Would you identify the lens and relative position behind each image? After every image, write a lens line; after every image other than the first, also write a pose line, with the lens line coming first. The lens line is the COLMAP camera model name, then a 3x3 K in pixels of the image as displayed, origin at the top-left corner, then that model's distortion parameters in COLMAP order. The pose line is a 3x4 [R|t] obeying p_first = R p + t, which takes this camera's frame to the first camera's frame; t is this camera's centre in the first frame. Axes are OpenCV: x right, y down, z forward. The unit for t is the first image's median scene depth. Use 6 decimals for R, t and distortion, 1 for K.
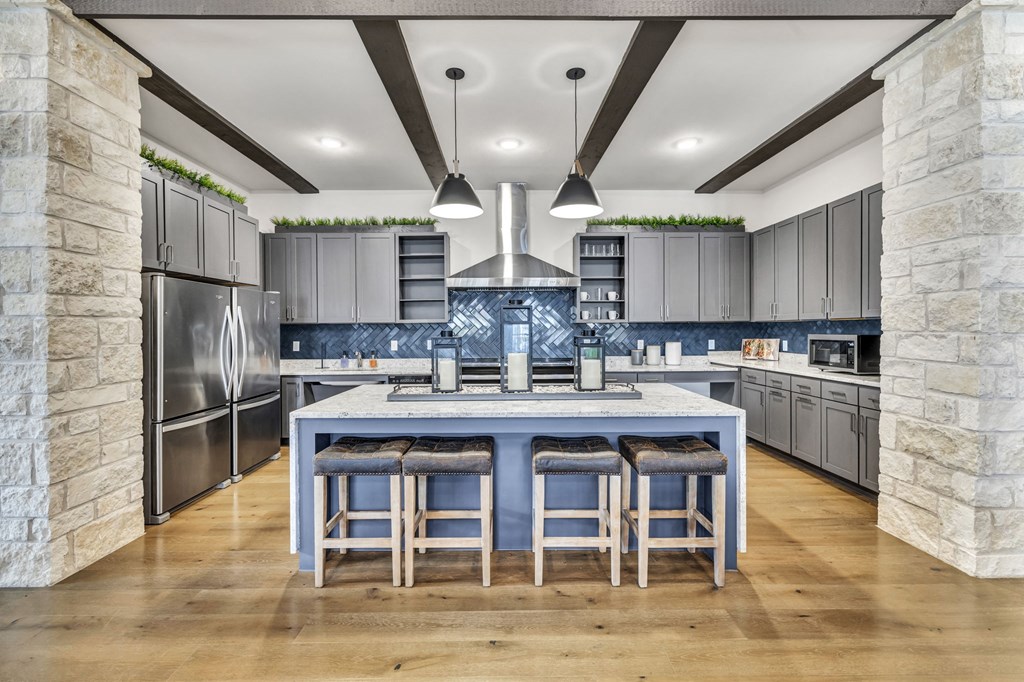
lens RADIAL K [[436.1, 0, 509.0], [0, 436.1, 332.5], [0, 0, 1]] dist [-0.001700, -0.000224]
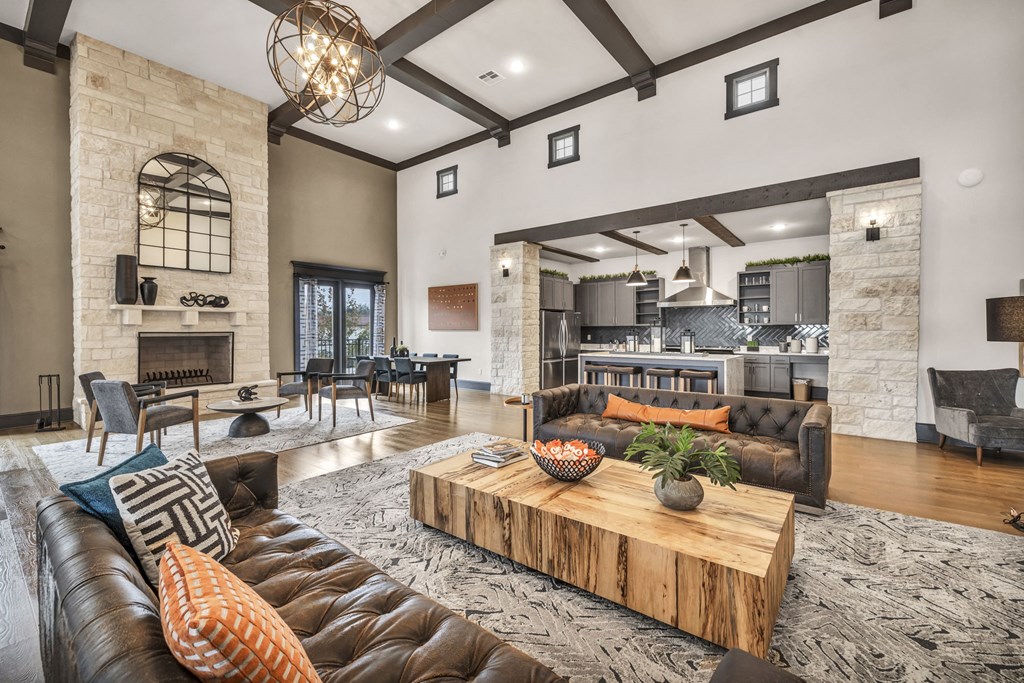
lens RADIAL K [[436.1, 0, 514.4], [0, 436.1, 333.3], [0, 0, 1]] dist [-0.001700, -0.000224]
pose [[0.785070, 0.007132, -0.619366, 1.000838], [-0.006467, 0.999974, 0.003318, 0.015144], [0.619373, 0.001400, 0.785095, -1.634708]]
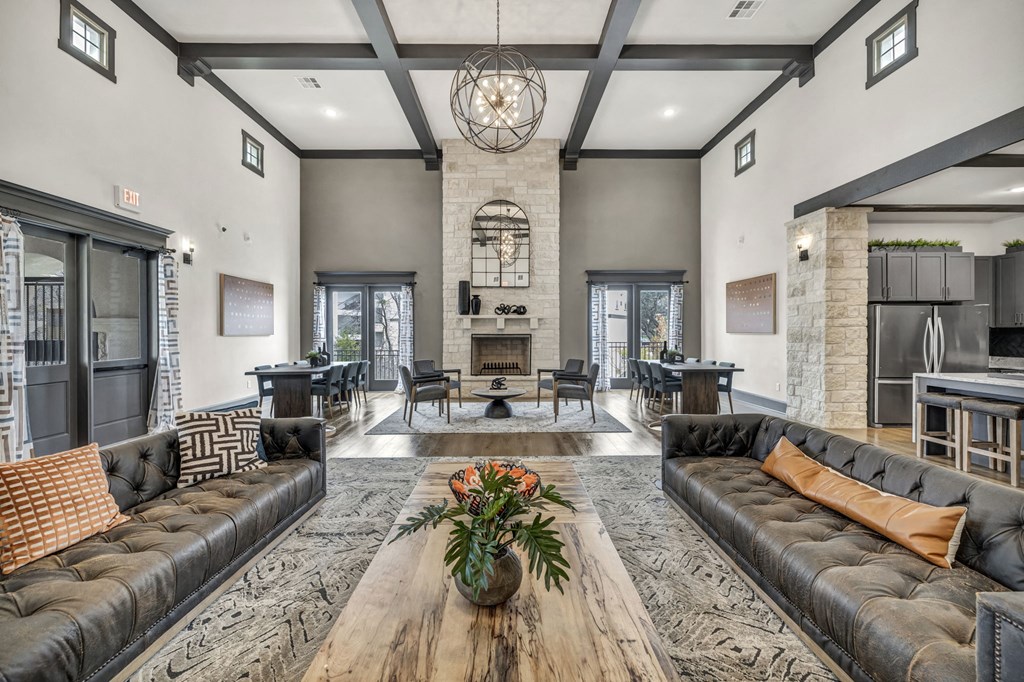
lens RADIAL K [[436.1, 0, 510.0], [0, 436.1, 333.9], [0, 0, 1]] dist [-0.001700, -0.000224]
pose [[0.003772, 0.007949, -0.999961, 1.299331], [-0.008558, 0.999932, 0.007917, 0.000025], [0.999956, 0.008528, 0.003839, -0.765468]]
